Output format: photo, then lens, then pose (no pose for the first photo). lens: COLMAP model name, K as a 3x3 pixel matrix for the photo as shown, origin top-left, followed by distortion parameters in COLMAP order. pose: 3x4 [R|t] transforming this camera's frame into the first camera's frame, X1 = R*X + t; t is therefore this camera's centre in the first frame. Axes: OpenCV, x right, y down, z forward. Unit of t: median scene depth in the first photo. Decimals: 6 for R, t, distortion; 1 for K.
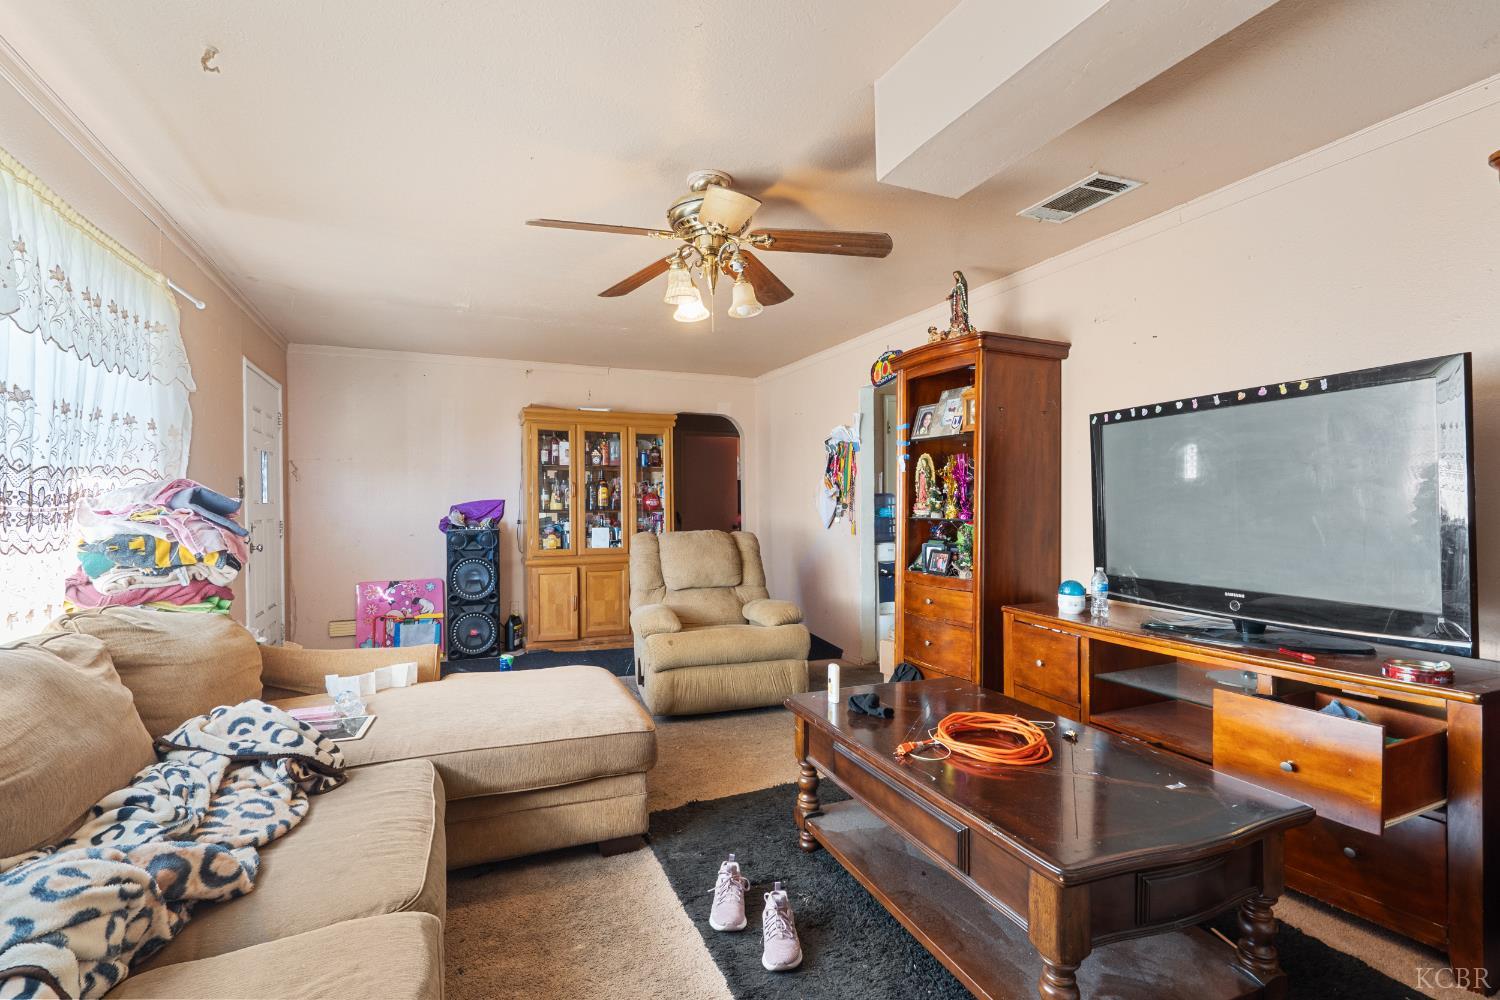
lens RADIAL K [[692.3, 0, 750.0], [0, 692.3, 500.0], [0, 0, 1]] dist [-0.000938, -0.000057]
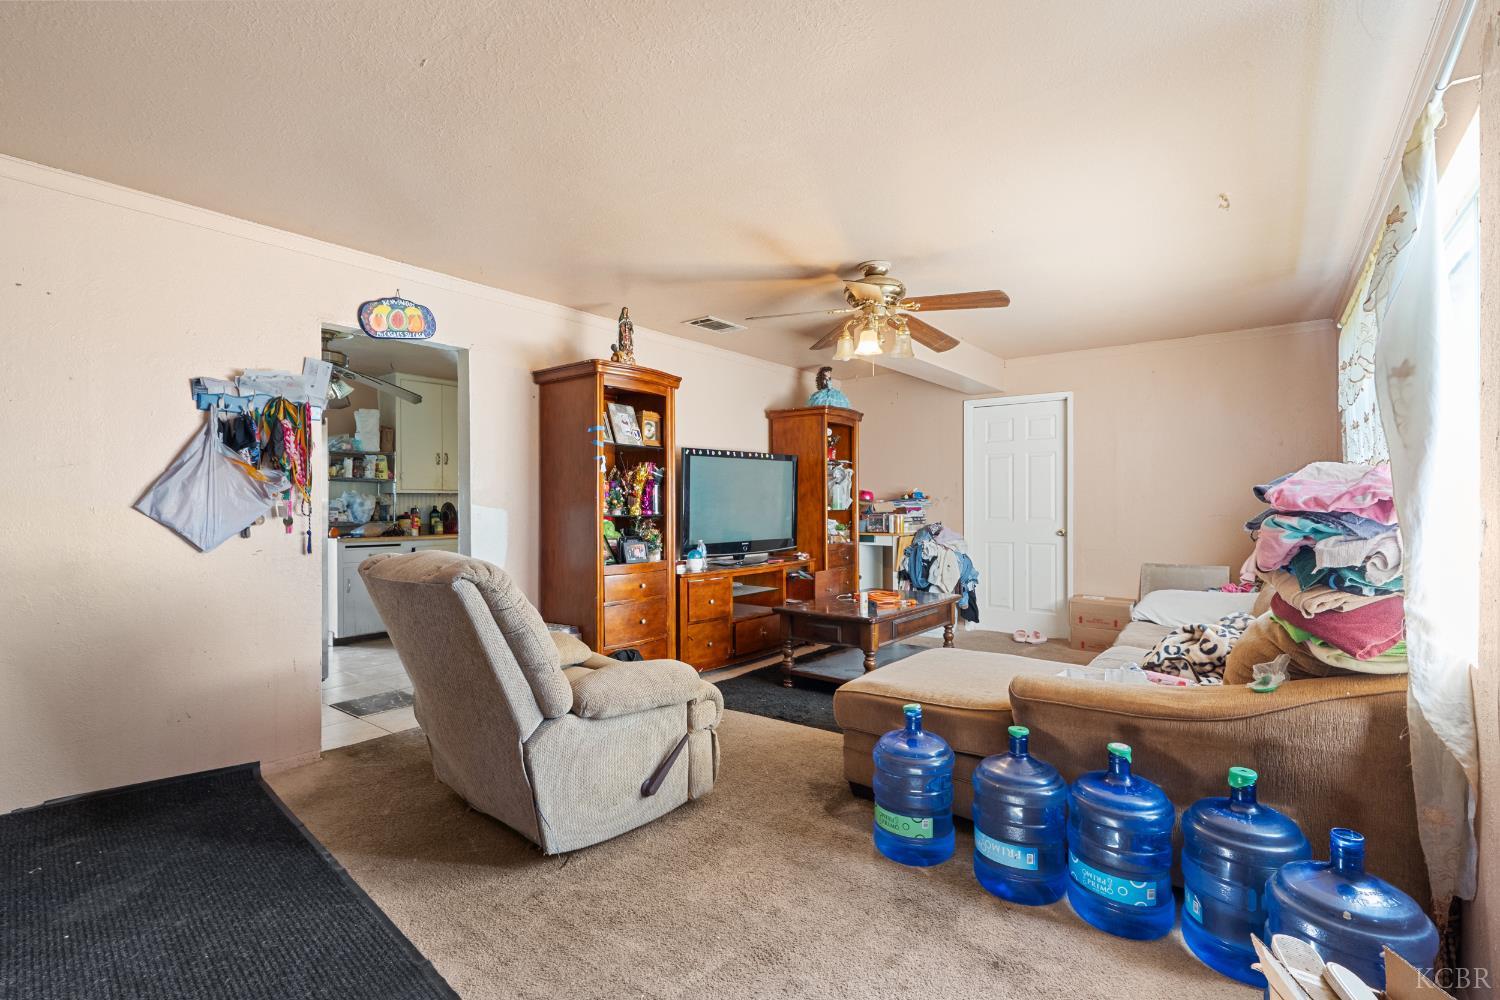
lens RADIAL K [[692.3, 0, 750.0], [0, 692.3, 500.0], [0, 0, 1]] dist [-0.000938, -0.000057]
pose [[-0.507828, 0.005501, 0.861441, -1.047147], [0.006400, 0.999976, -0.002613, 0.005257], [-0.861435, 0.004186, -0.507851, 1.795175]]
